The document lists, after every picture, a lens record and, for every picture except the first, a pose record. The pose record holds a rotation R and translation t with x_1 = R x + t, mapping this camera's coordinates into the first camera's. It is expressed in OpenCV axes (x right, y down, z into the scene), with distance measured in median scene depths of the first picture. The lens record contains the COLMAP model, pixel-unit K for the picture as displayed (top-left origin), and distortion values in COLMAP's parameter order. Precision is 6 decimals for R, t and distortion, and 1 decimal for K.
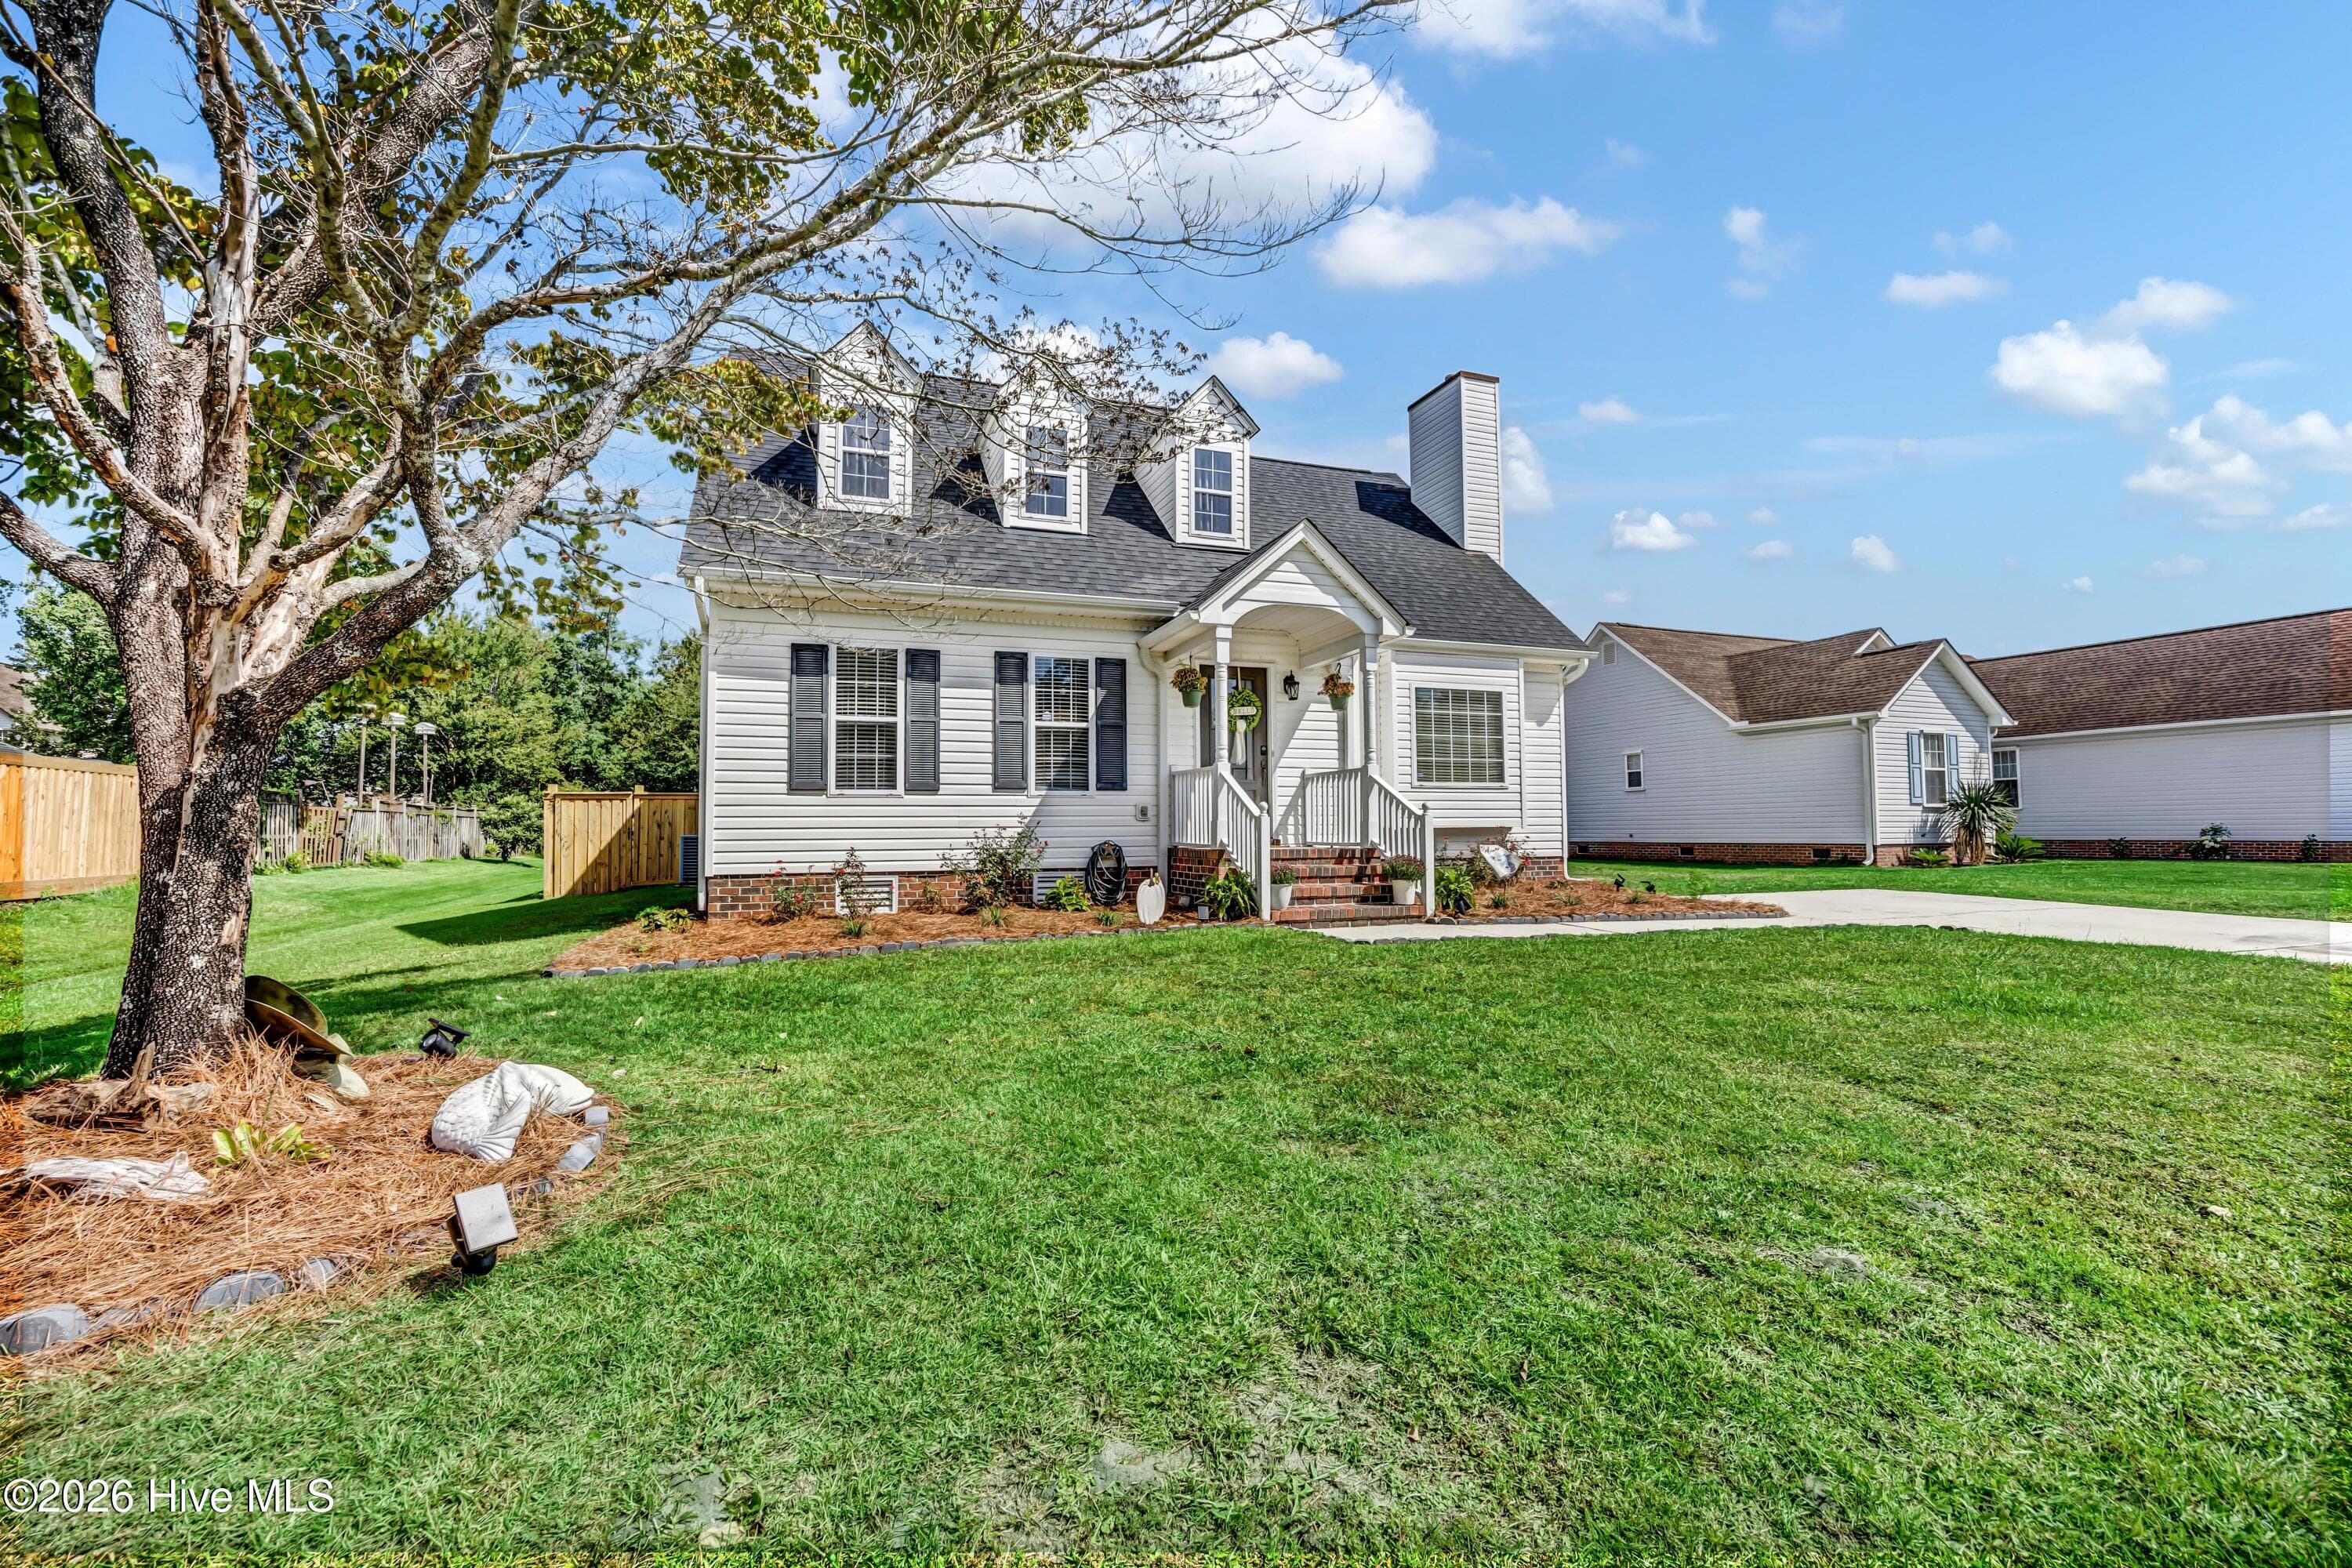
lens RADIAL K [[1005.2, 0, 1174.8], [0, 1005.2, 789.7], [0, 0, 1]] dist [-0.005006, -0.000207]
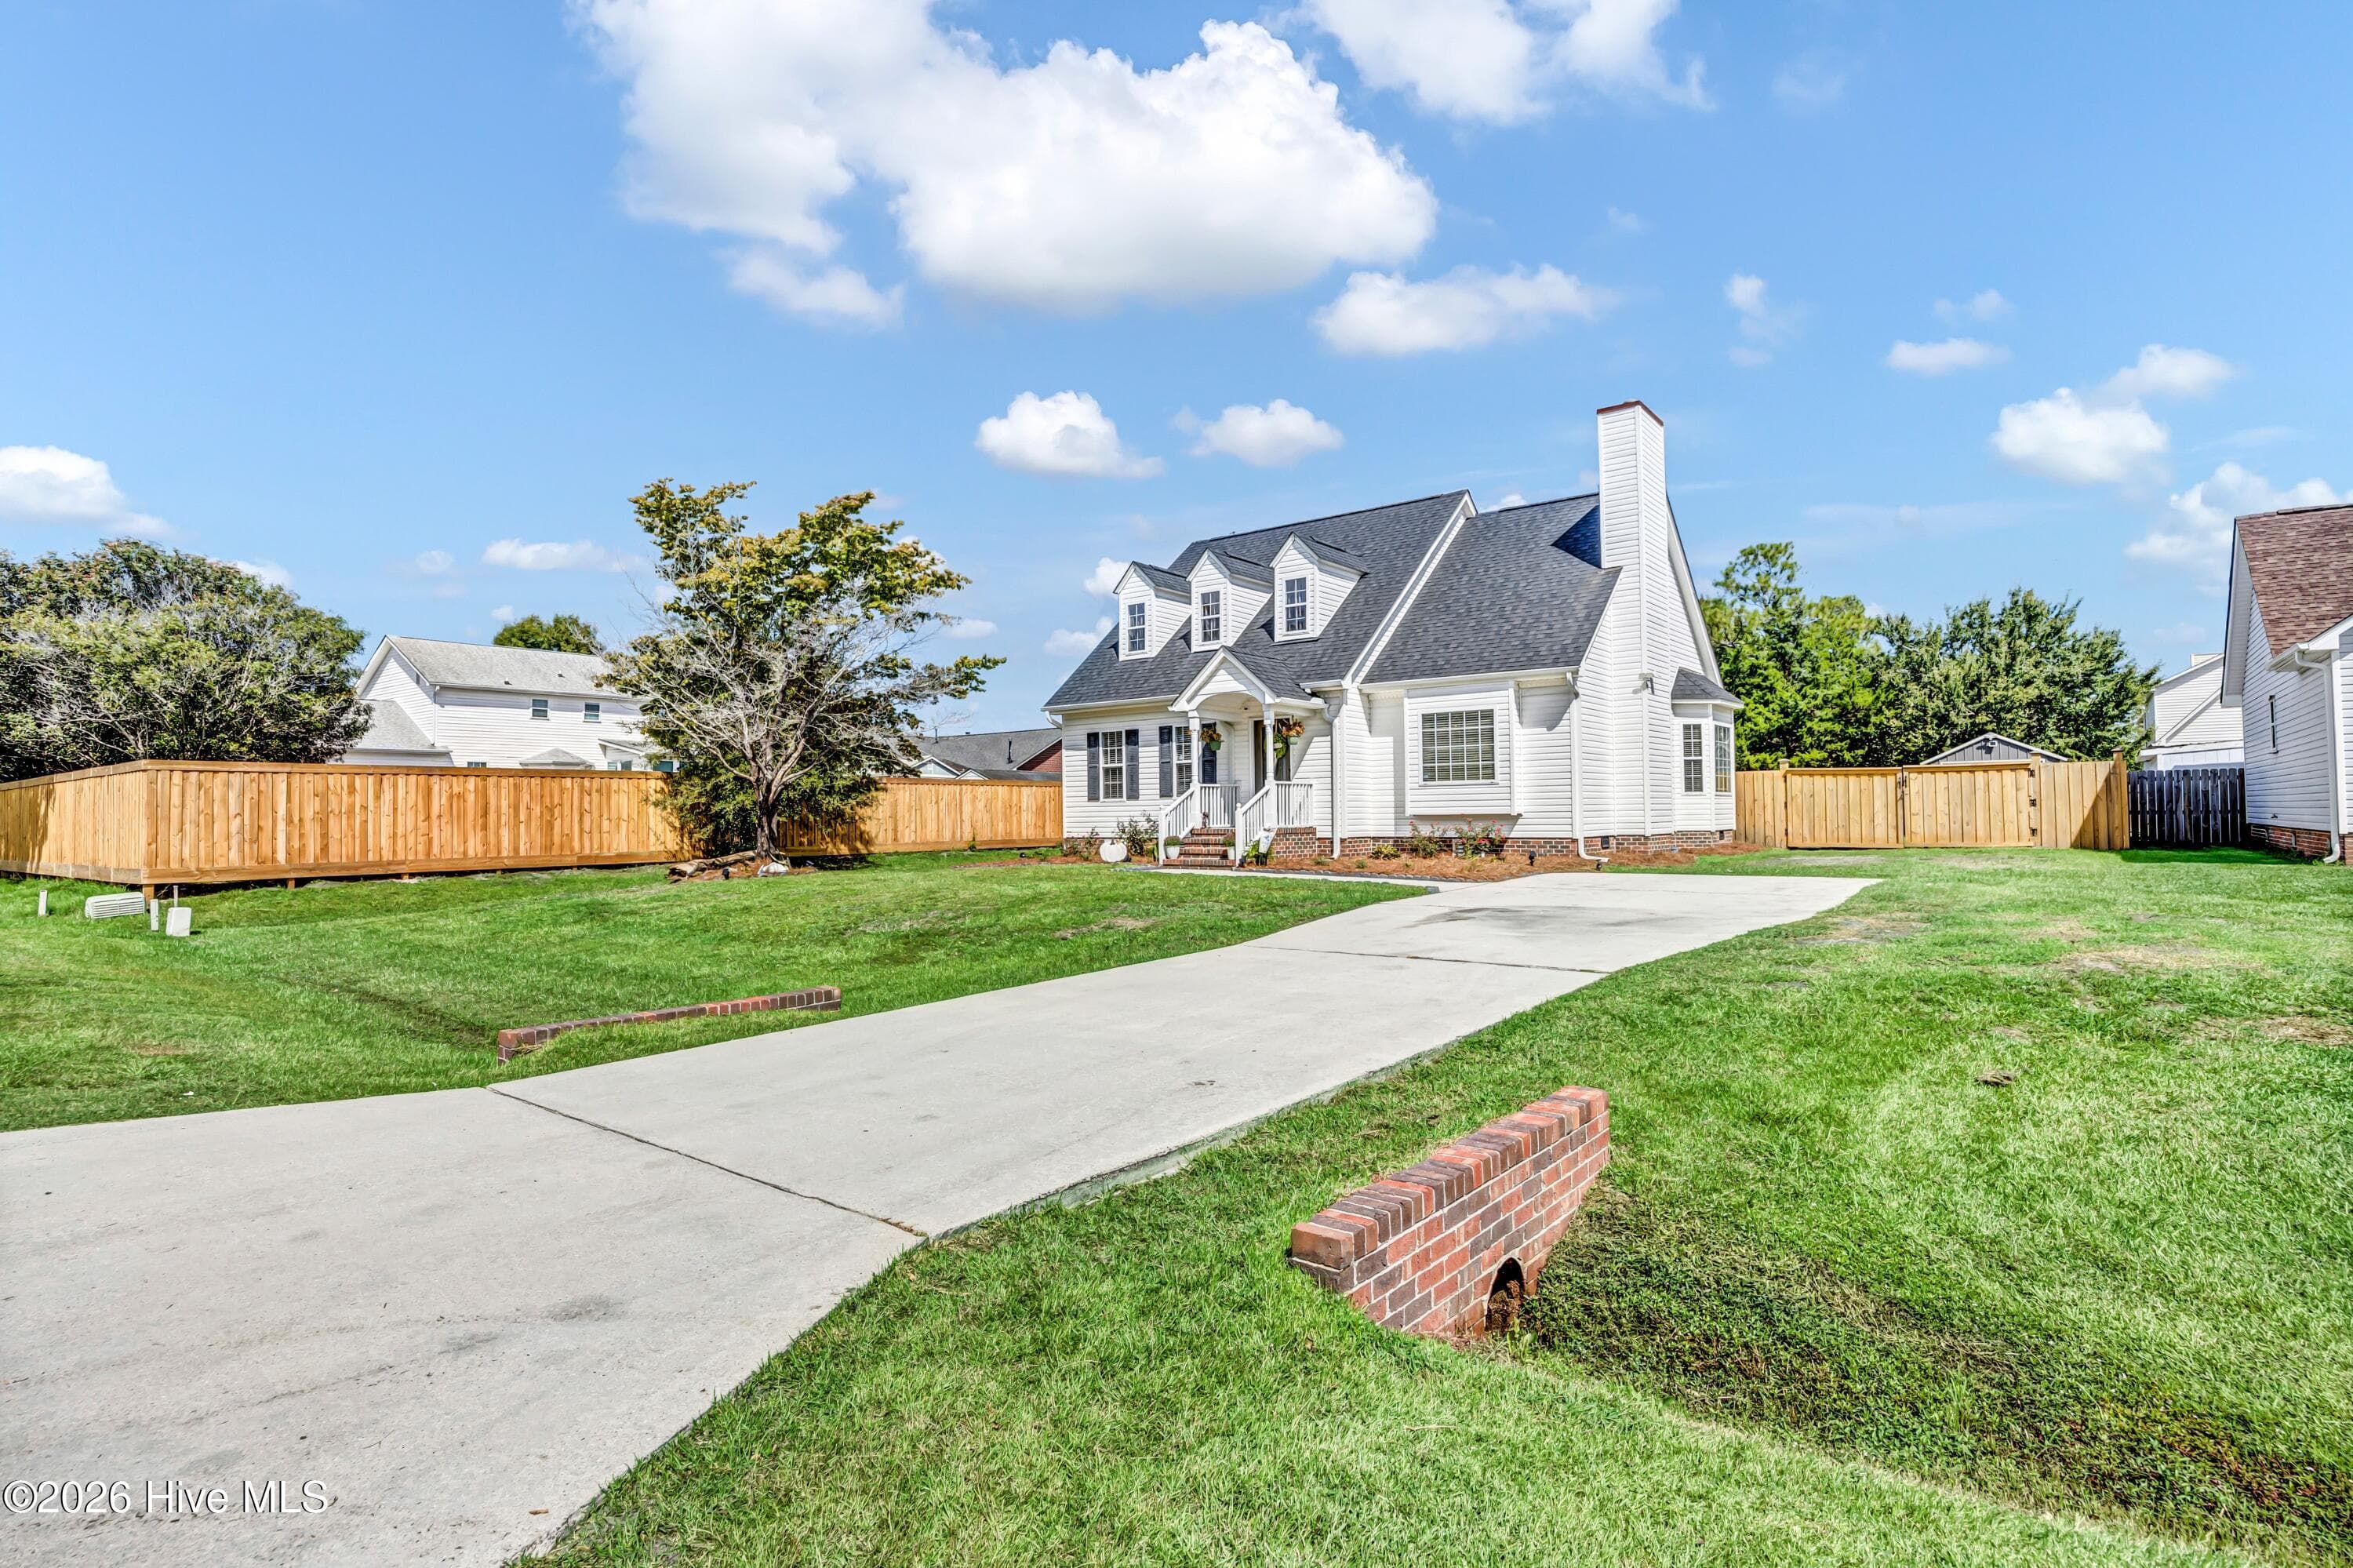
lens RADIAL K [[1145.1, 0, 1172.2], [0, 1145.1, 784.2], [0, 0, 1]] dist [-0.000591, -0.000681]
pose [[0.525817, -0.020913, -0.850340, 1.602383], [0.044184, 0.999020, 0.002752, -0.027489], [0.849449, -0.039018, 0.526226, -0.148933]]
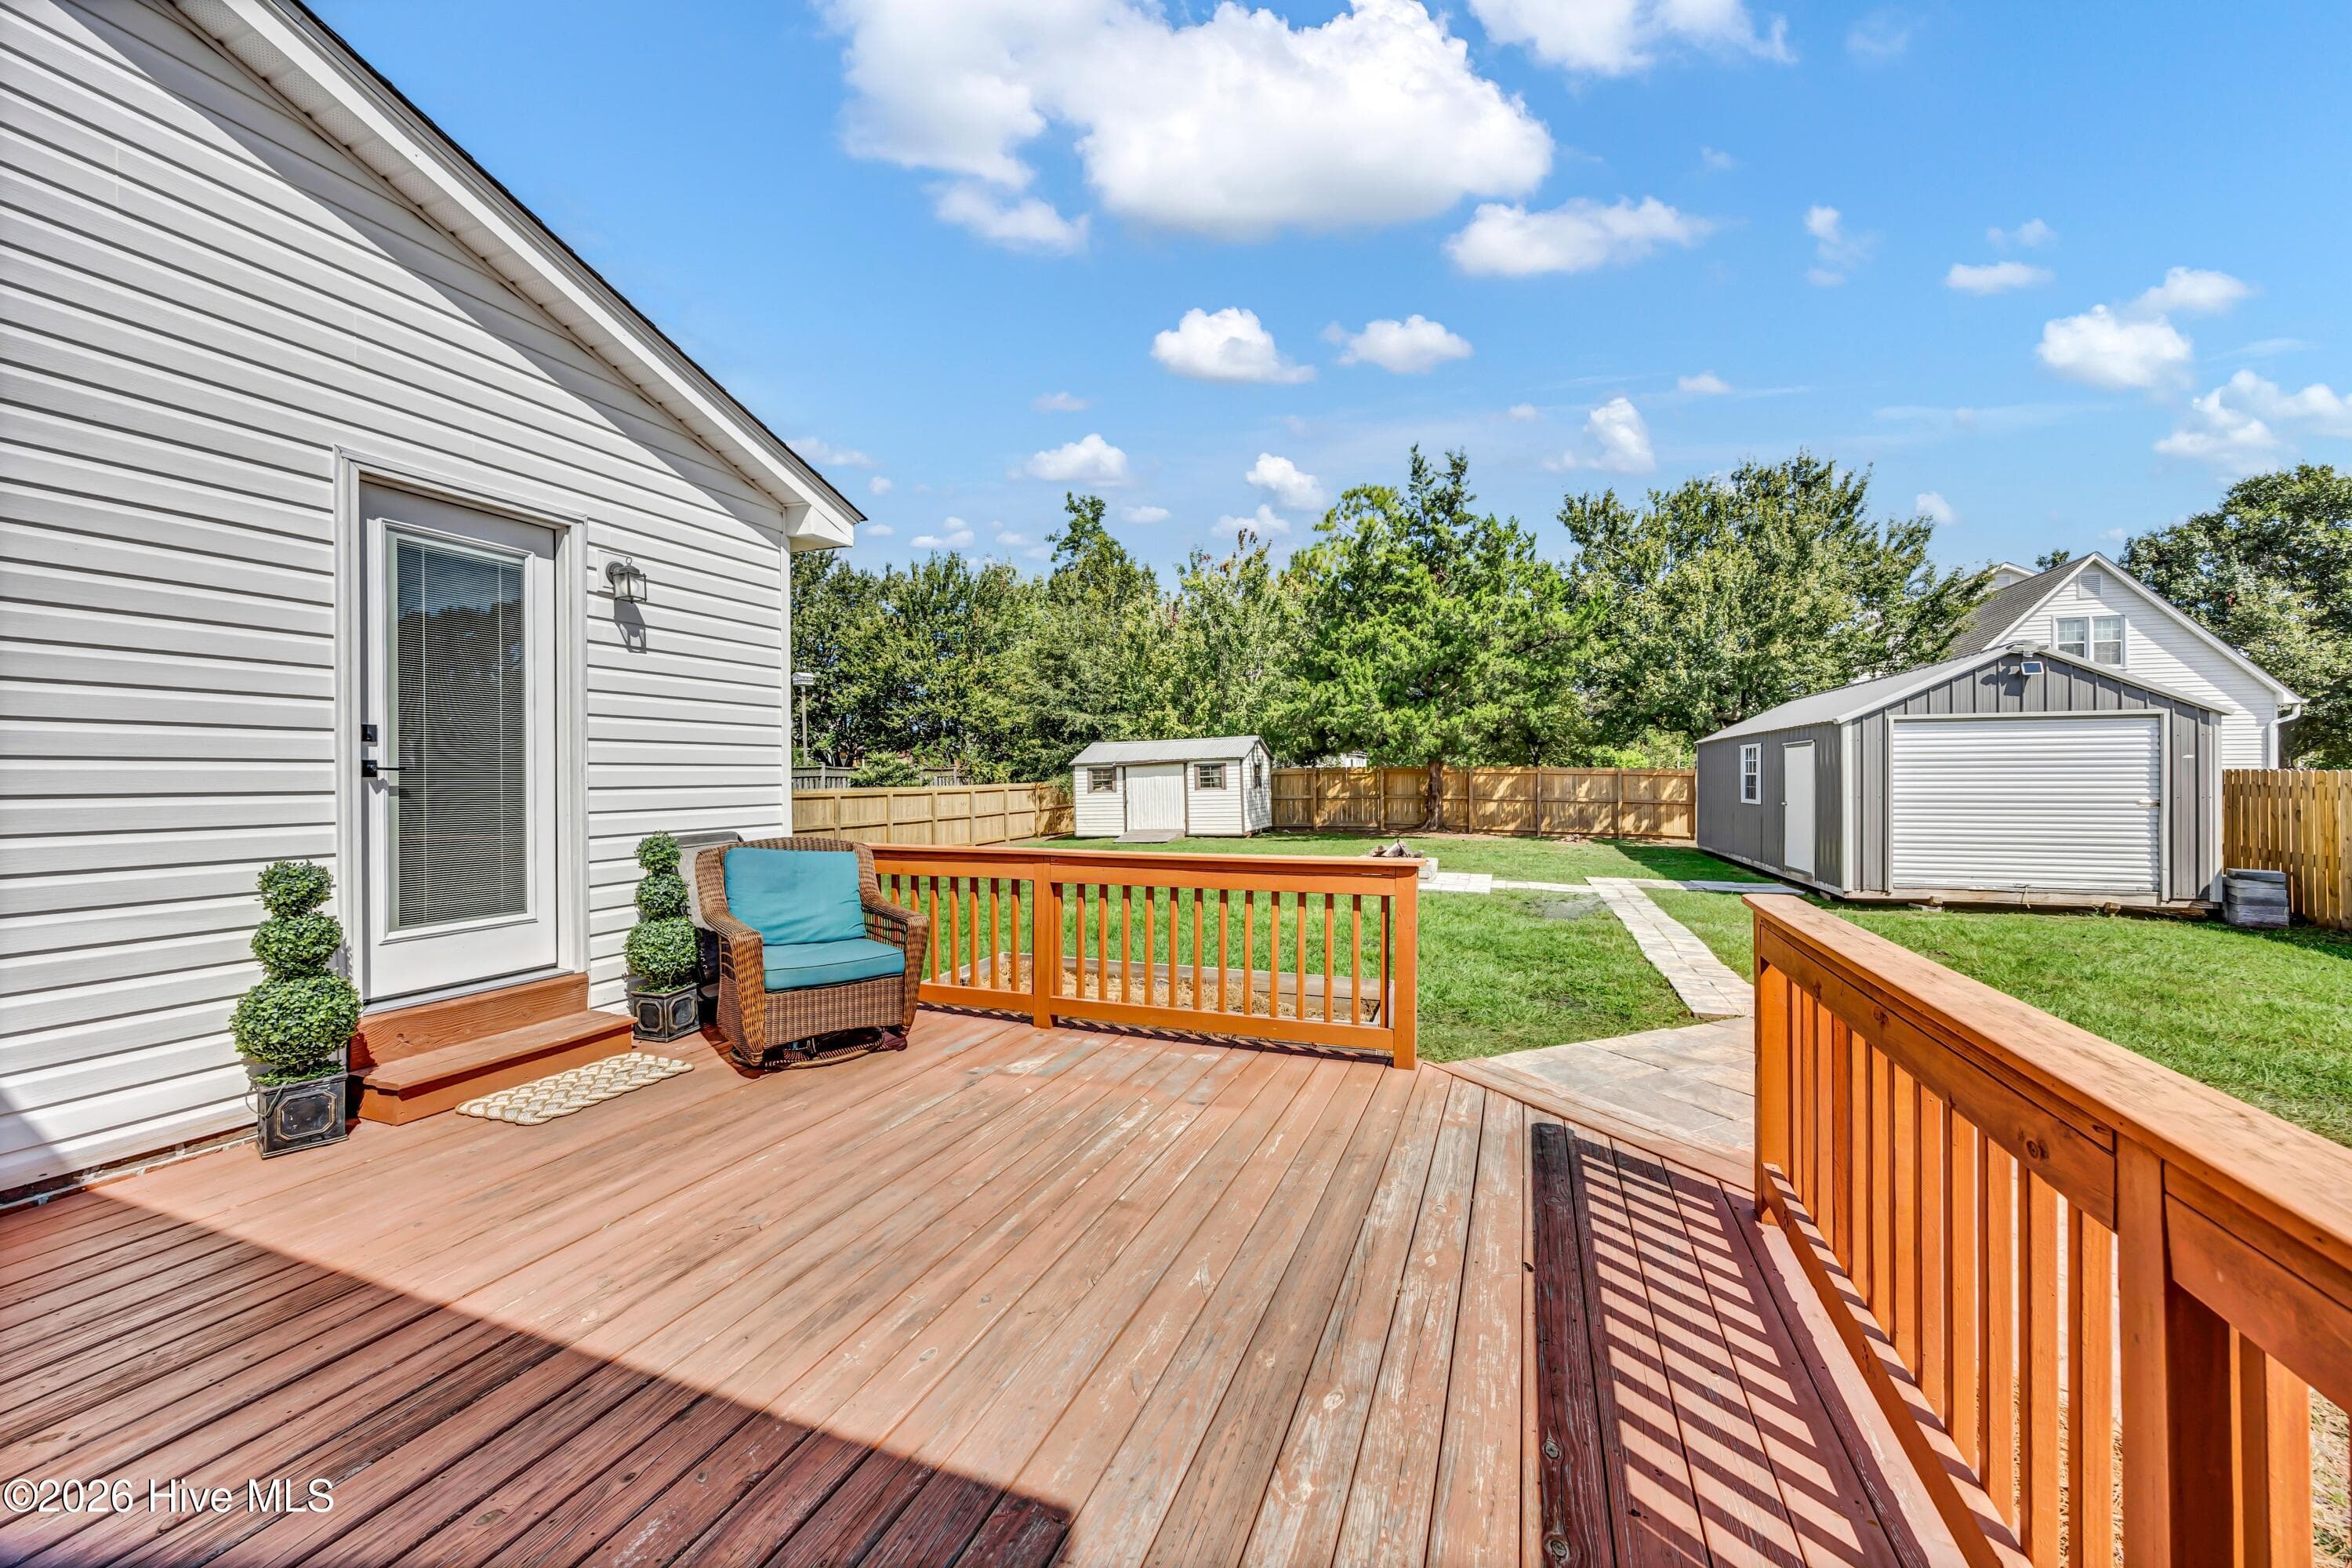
lens RADIAL K [[916.9, 0, 1181.4], [0, 916.9, 784.1], [0, 0, 1]] dist [0.001218, -0.000278]
pose [[0.763098, 0.009865, -0.646208, 0.149287], [0.027359, 0.998494, 0.047551, 0.017567], [0.645704, -0.053966, 0.761679, 1.999410]]
